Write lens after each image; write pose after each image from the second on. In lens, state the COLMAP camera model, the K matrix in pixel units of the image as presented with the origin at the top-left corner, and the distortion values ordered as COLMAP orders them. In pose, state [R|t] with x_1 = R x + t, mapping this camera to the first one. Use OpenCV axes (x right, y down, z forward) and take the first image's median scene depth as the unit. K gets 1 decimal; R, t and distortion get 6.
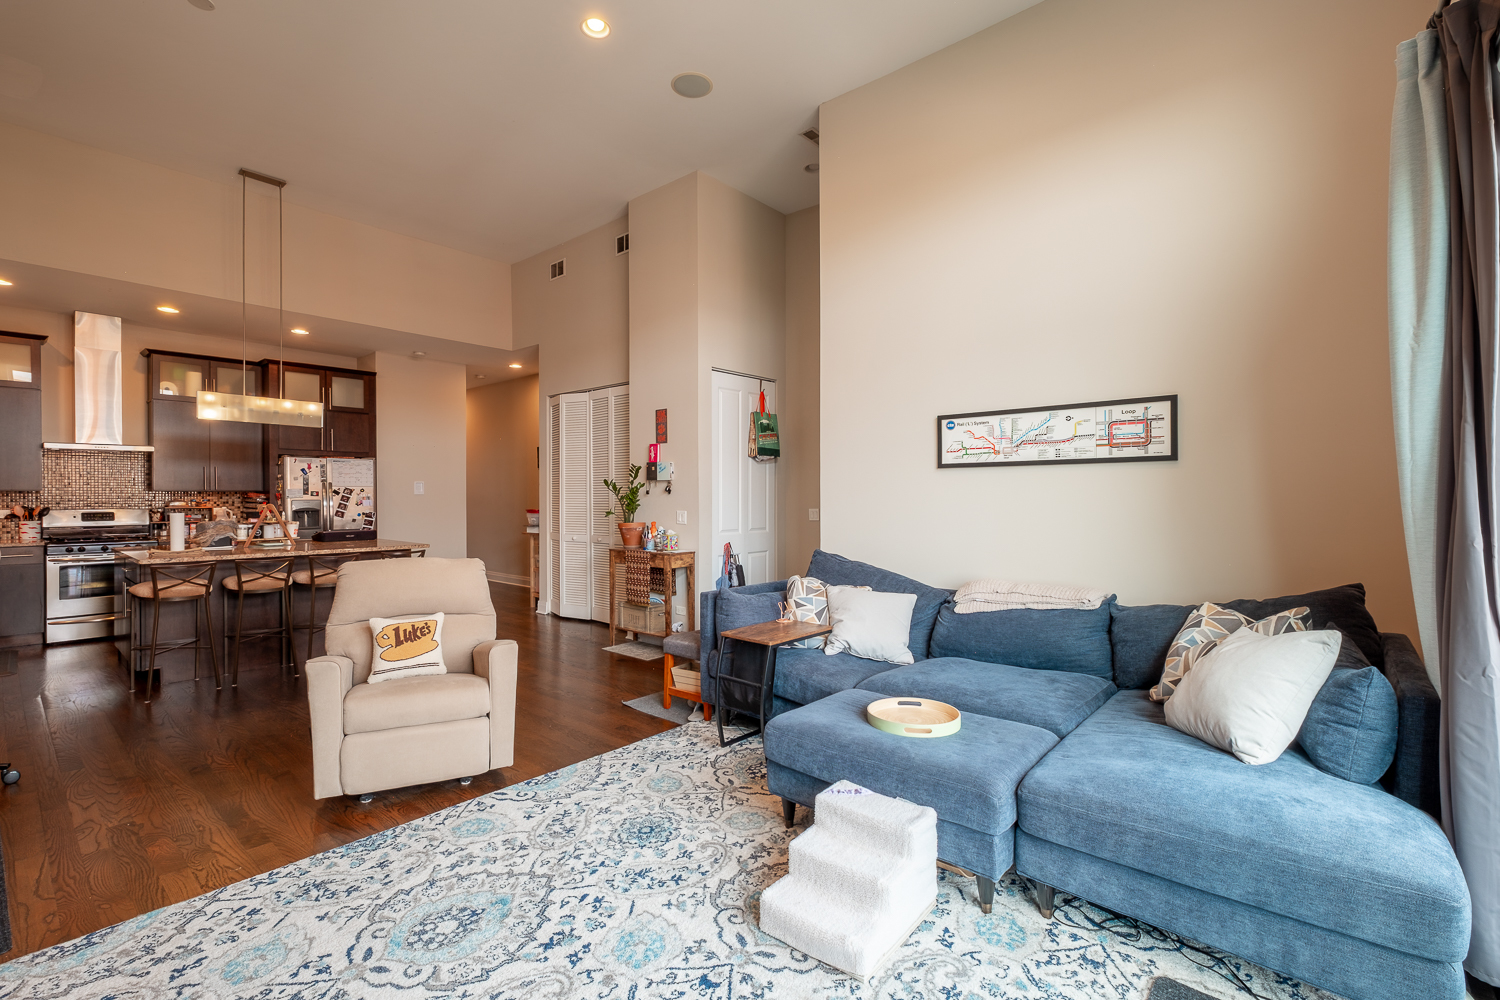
lens RADIAL K [[663.6, 0, 740.3], [0, 663.6, 497.3], [0, 0, 1]] dist [-0.001418, -0.000661]
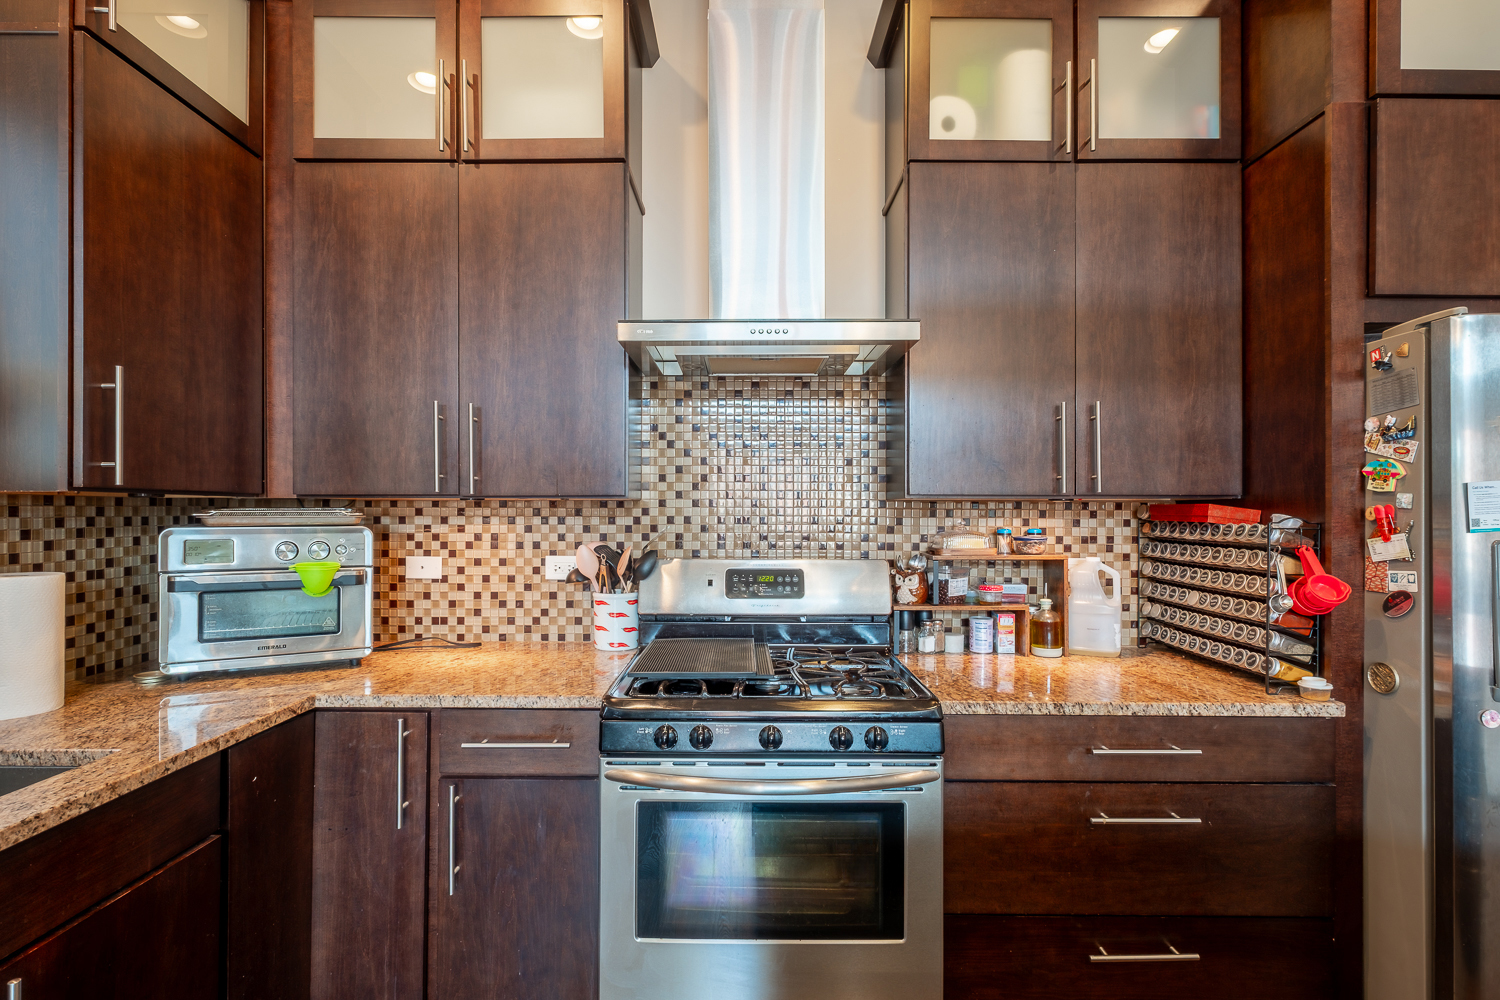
lens RADIAL K [[702.6, 0, 746.1], [0, 702.6, 509.3], [0, 0, 1]] dist [0.001399, -0.000268]
pose [[0.659671, -0.002252, -0.751551, -0.833342], [-0.005811, 0.999950, -0.008097, -0.002608], [0.751532, 0.009709, 0.659625, 0.887669]]
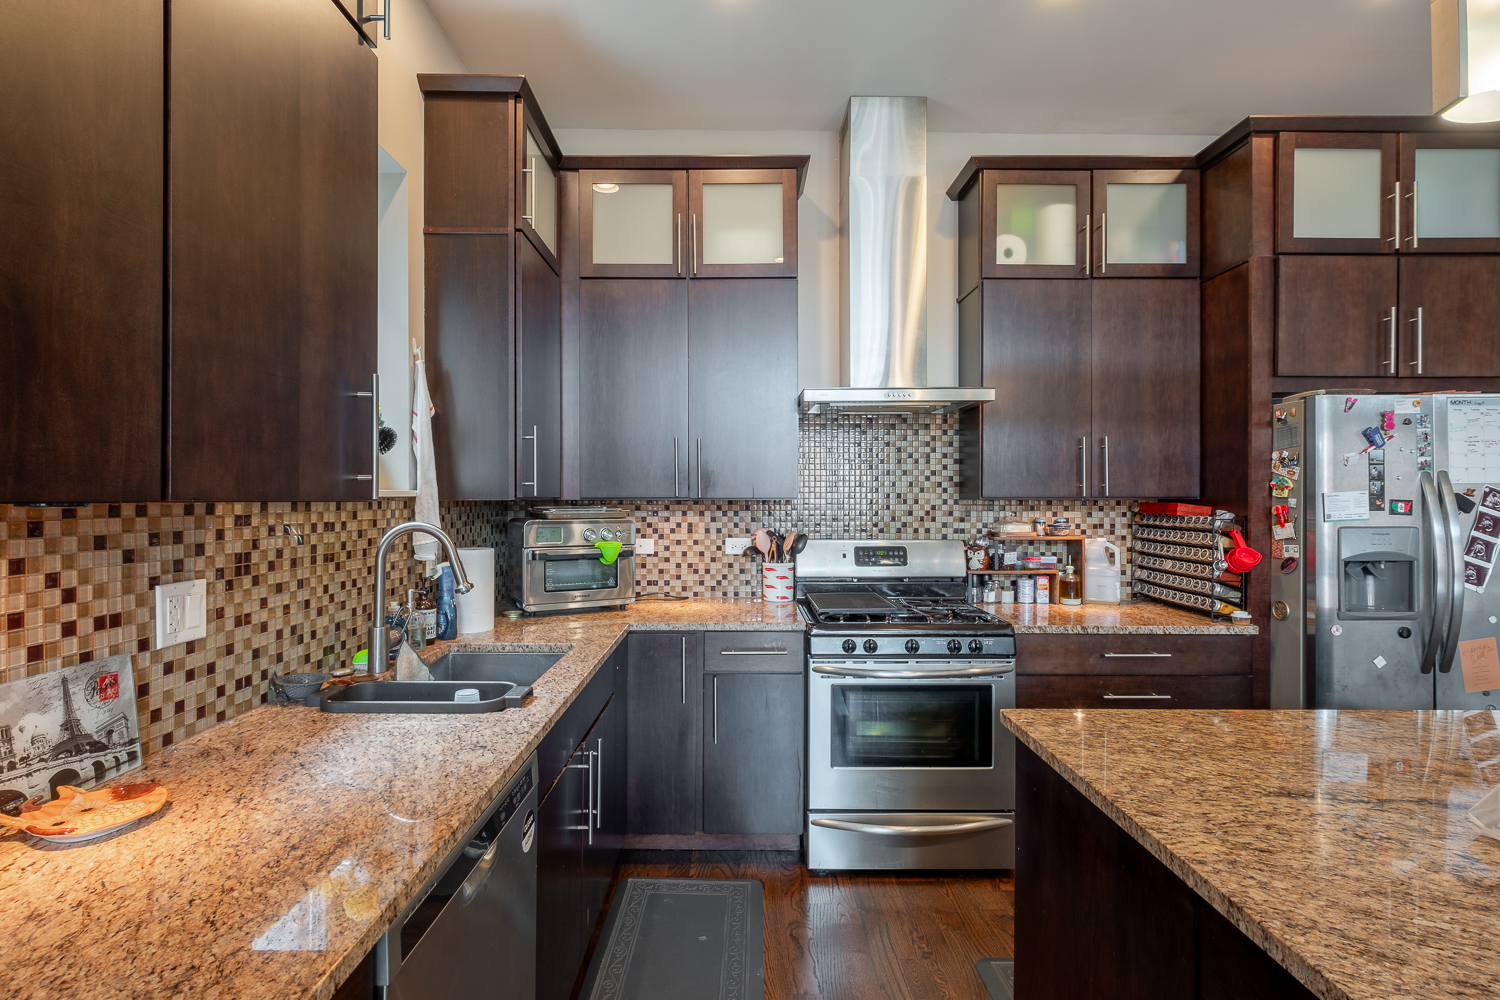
lens RADIAL K [[702.6, 0, 740.7], [0, 702.6, 499.4], [0, 0, 1]] dist [0.001399, -0.000268]
pose [[0.663815, 0.002165, -0.747894, -0.767241], [-0.003803, 0.999993, -0.000480, -0.010267], [0.747888, 0.003163, 0.663818, 0.692993]]
